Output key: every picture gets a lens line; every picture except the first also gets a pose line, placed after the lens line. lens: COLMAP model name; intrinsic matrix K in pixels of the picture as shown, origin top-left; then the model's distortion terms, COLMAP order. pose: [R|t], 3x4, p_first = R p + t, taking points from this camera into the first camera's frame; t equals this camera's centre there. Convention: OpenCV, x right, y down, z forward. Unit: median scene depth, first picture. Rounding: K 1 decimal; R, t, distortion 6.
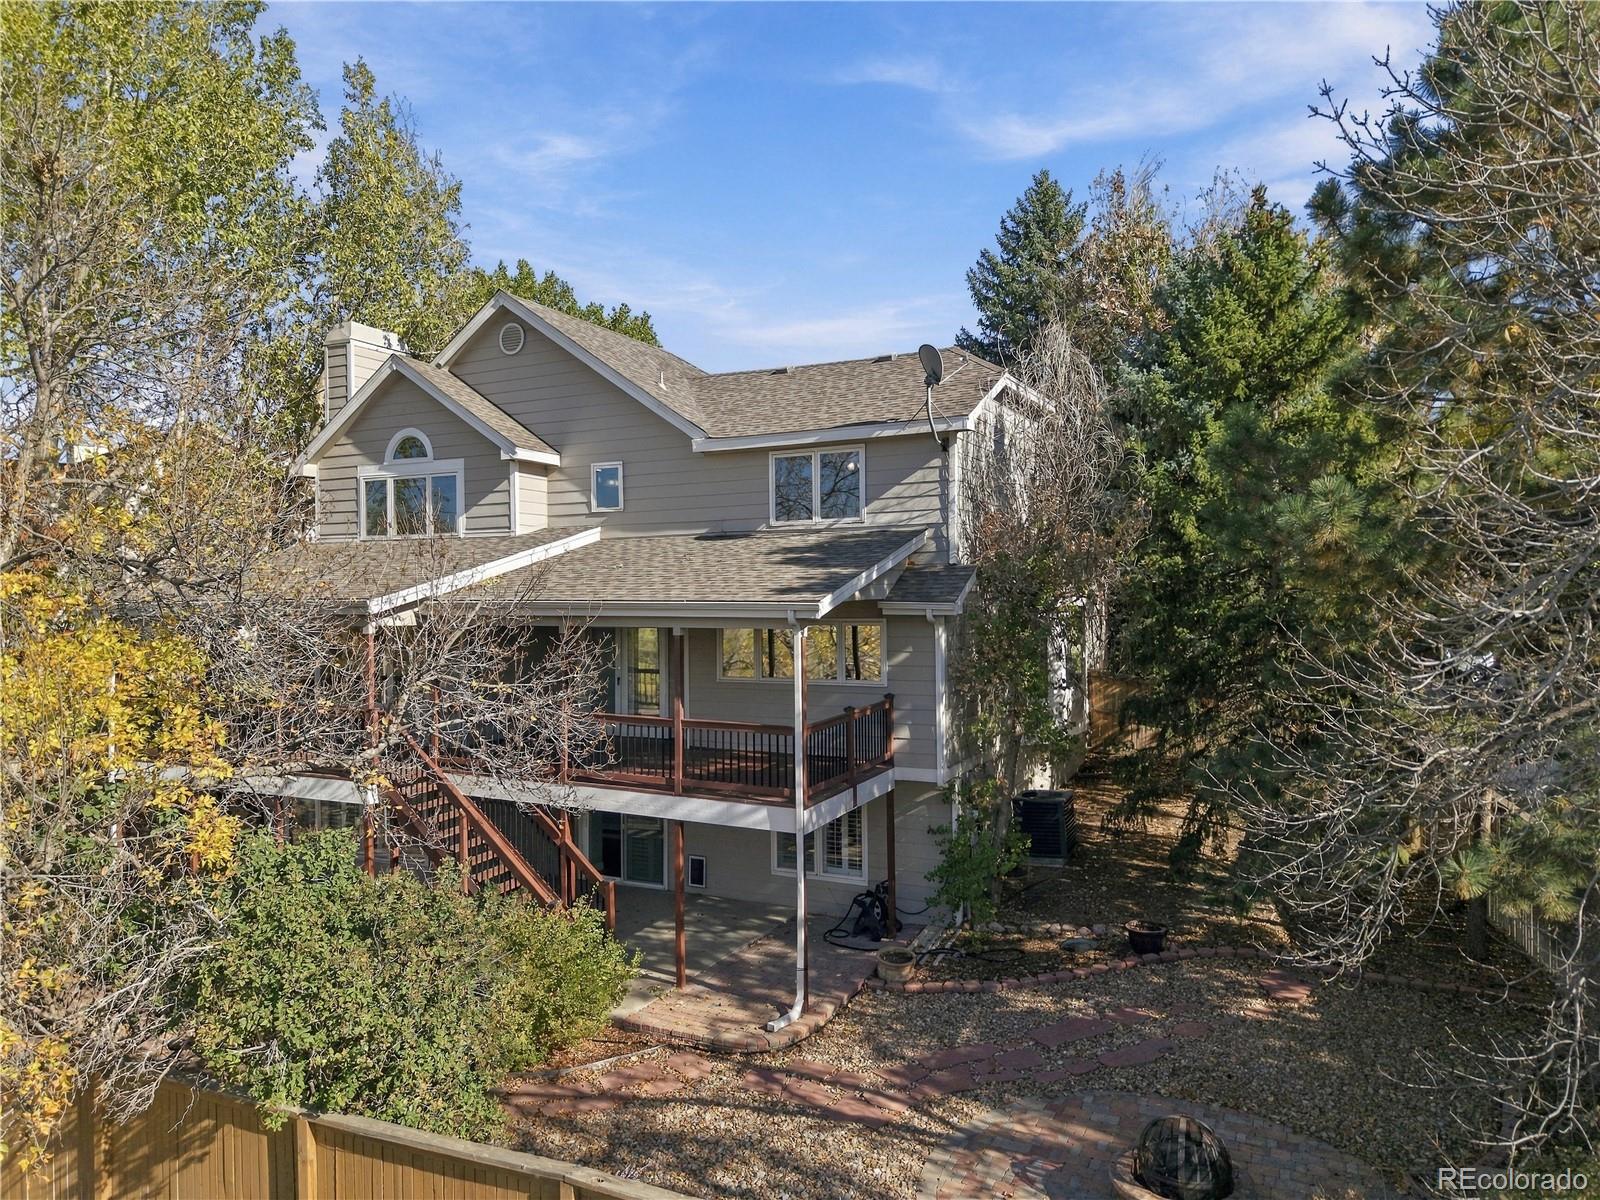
lens RADIAL K [[1096.1, 0, 799.2], [0, 1096.1, 591.0], [0, 0, 1]] dist [0.009016, -0.005641]
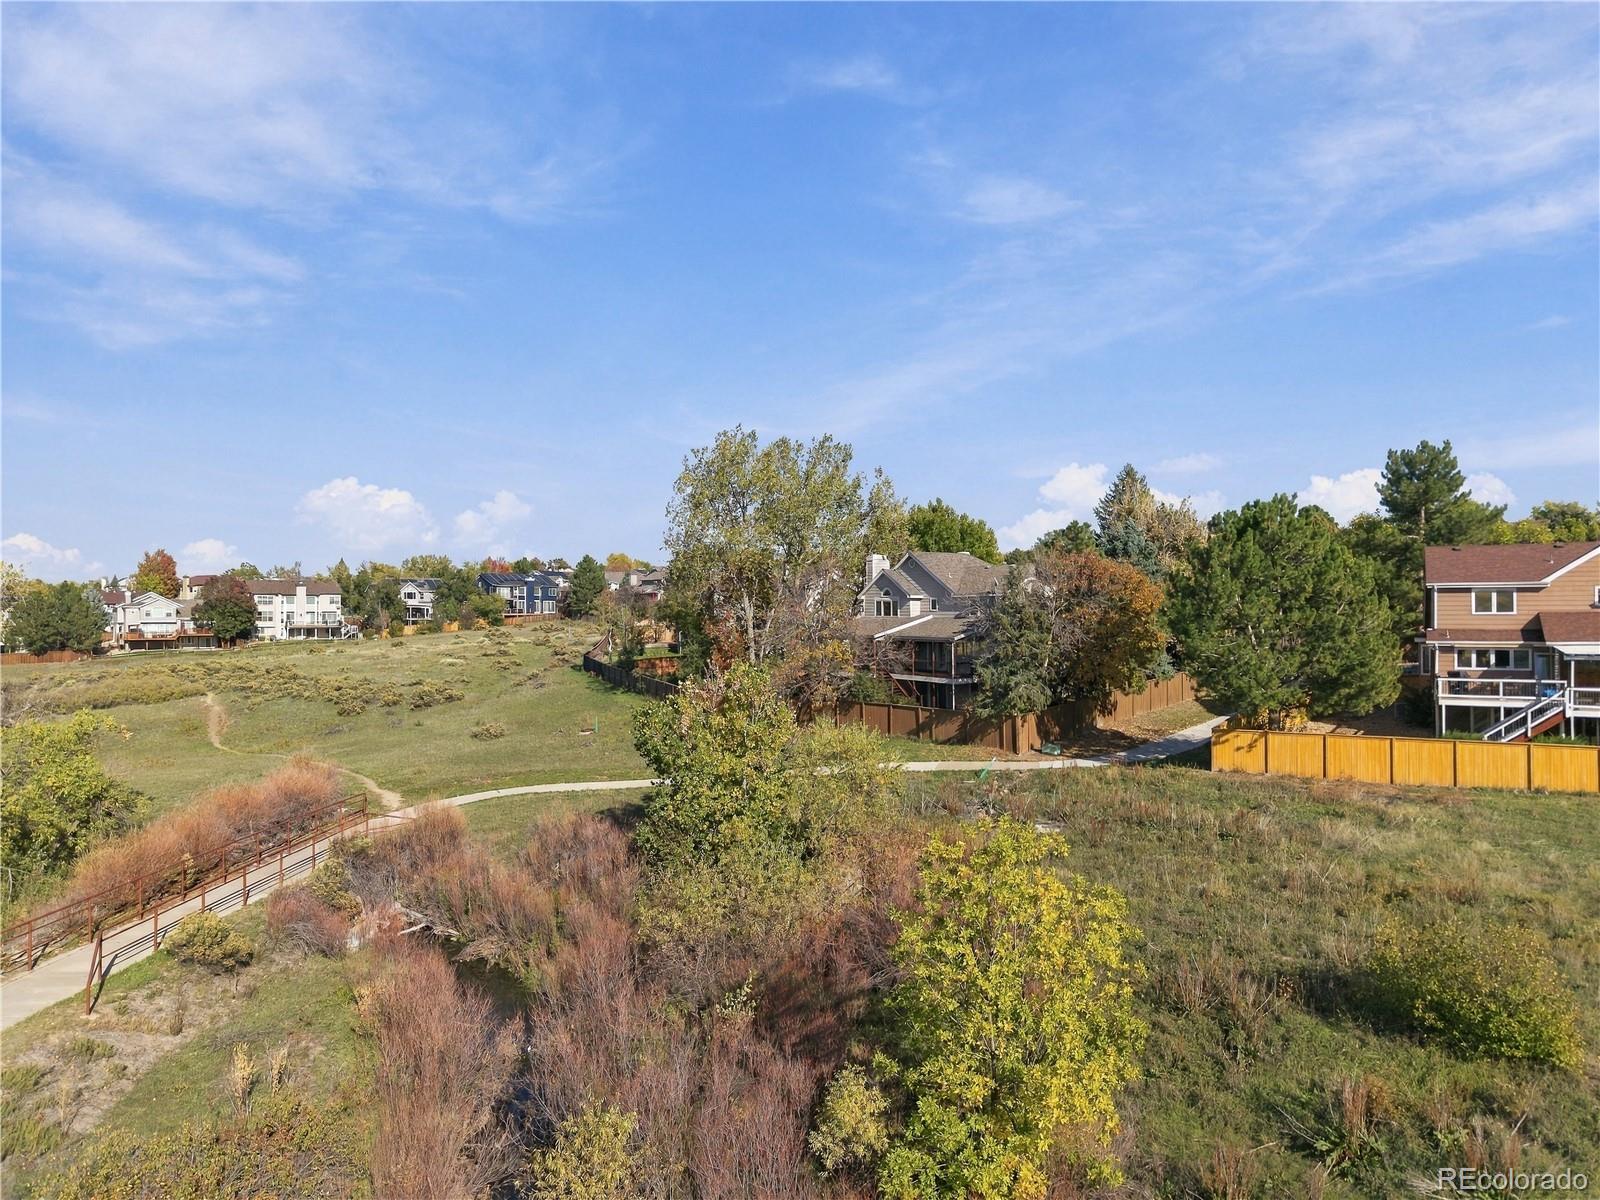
lens RADIAL K [[1096.1, 0, 802.5], [0, 1096.1, 604.1], [0, 0, 1]] dist [0.009016, -0.005641]
pose [[0.889212, -0.007213, -0.457439, 1.127185], [0.003905, 0.999959, -0.008176, -0.064454], [0.457480, 0.005484, 0.889203, -2.518804]]
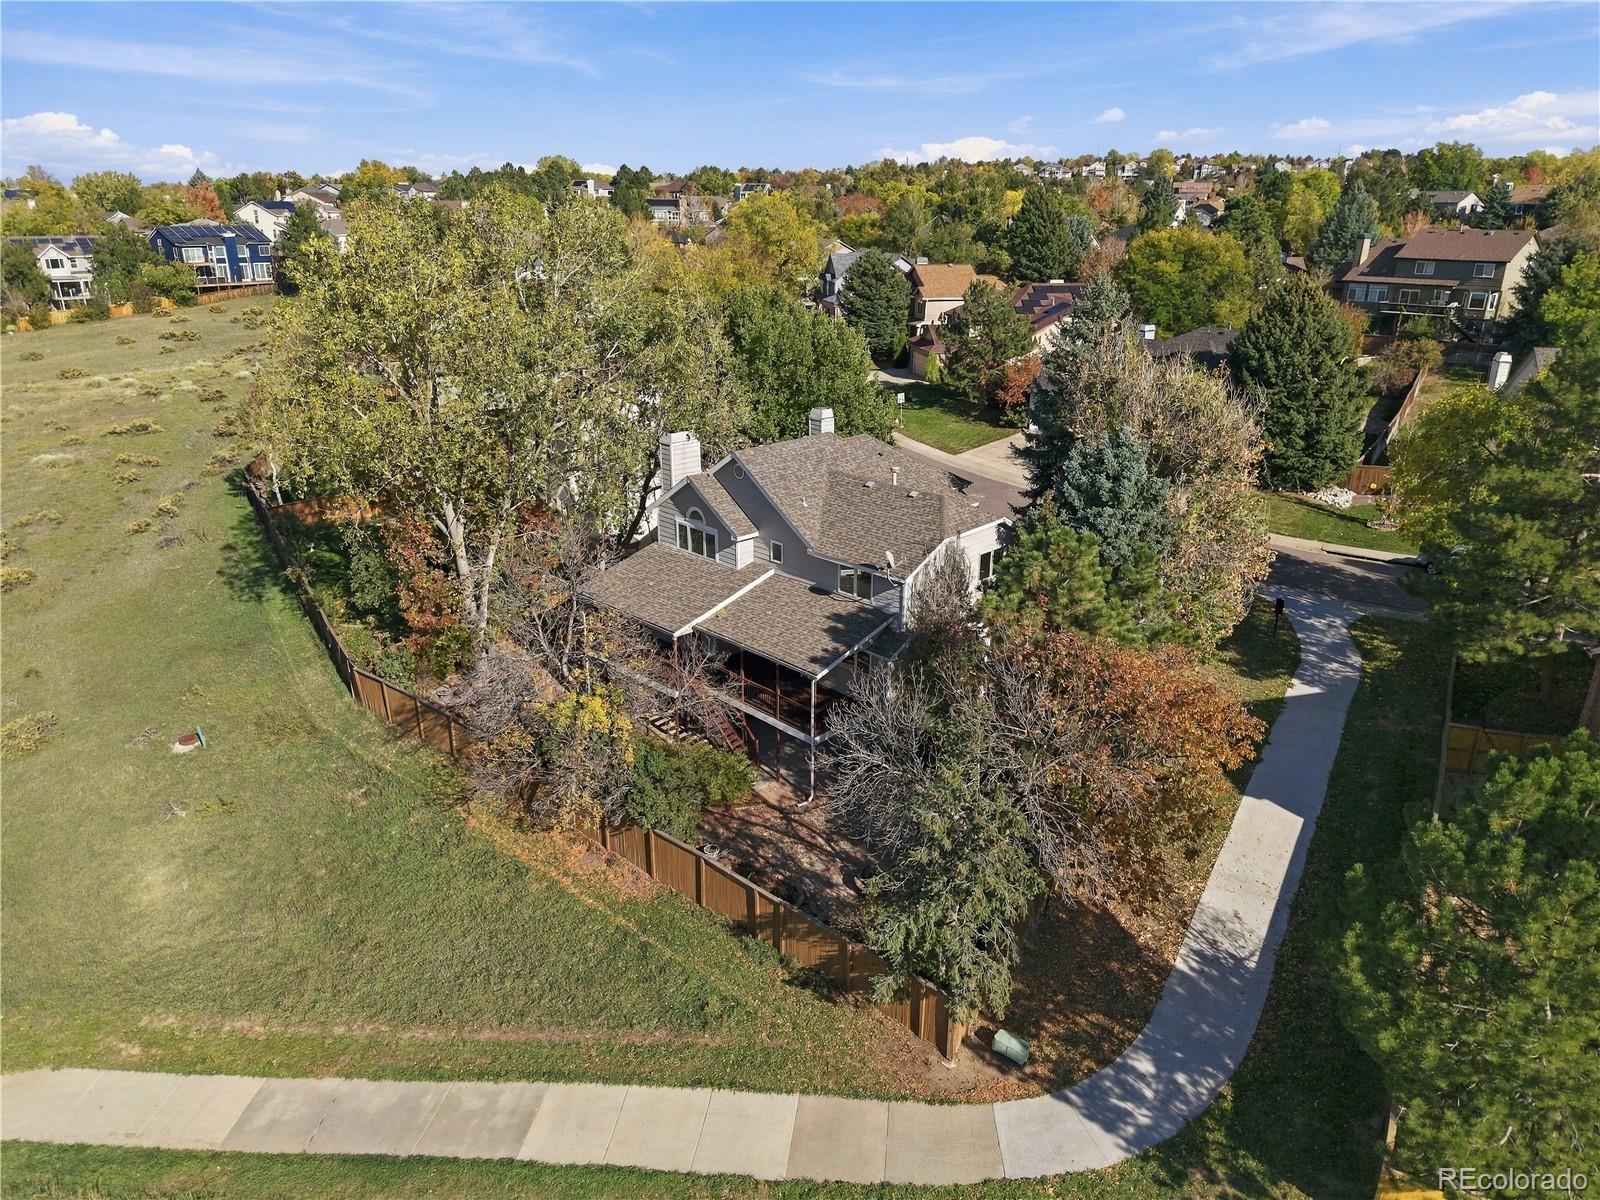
lens RADIAL K [[1096.1, 0, 792.6], [0, 1096.1, 611.7], [0, 0, 1]] dist [0.009016, -0.005641]
pose [[0.947721, 0.120620, -0.295426, 0.508684], [-0.006916, 0.933353, 0.358894, -0.760898], [0.319026, -0.338088, 0.885392, -0.960687]]
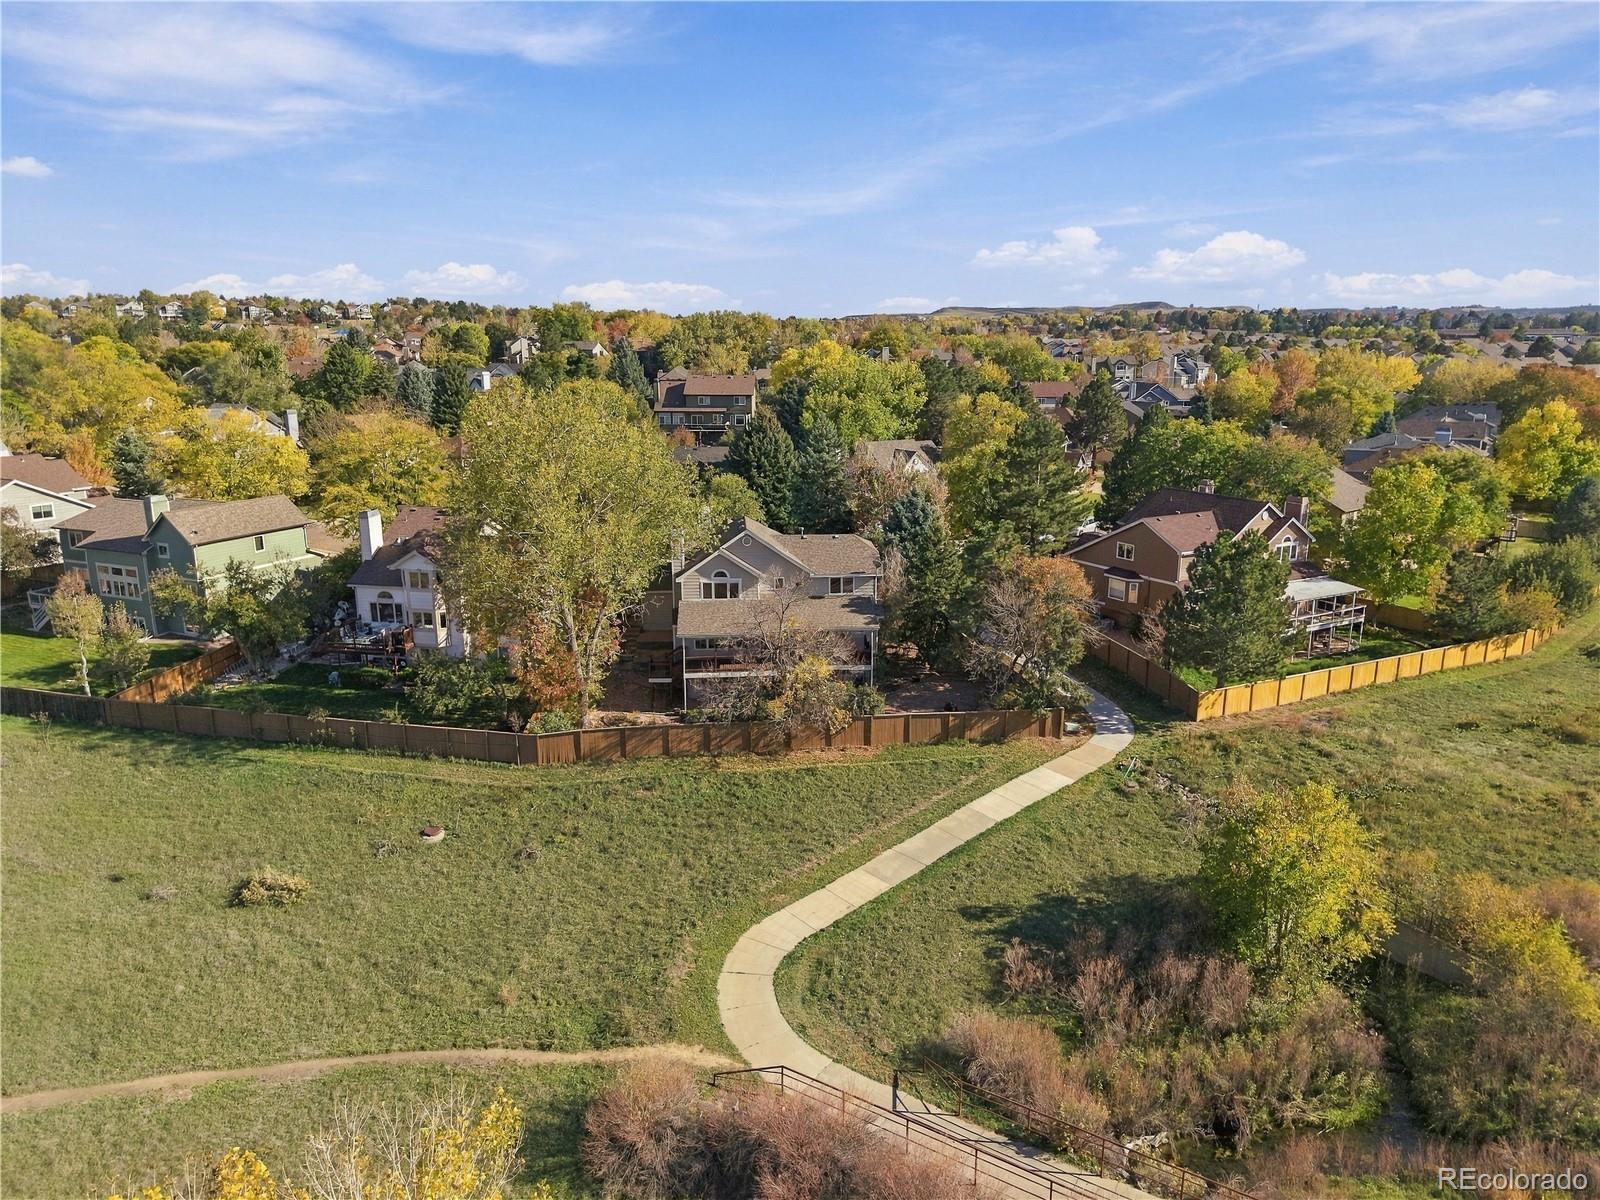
lens RADIAL K [[1096.1, 0, 808.4], [0, 1096.1, 599.2], [0, 0, 1]] dist [0.009016, -0.005641]
pose [[0.856327, -0.110716, 0.504427, -1.954889], [-0.012579, 0.971988, 0.234694, -0.908653], [-0.516281, -0.207320, 0.830947, -2.138400]]
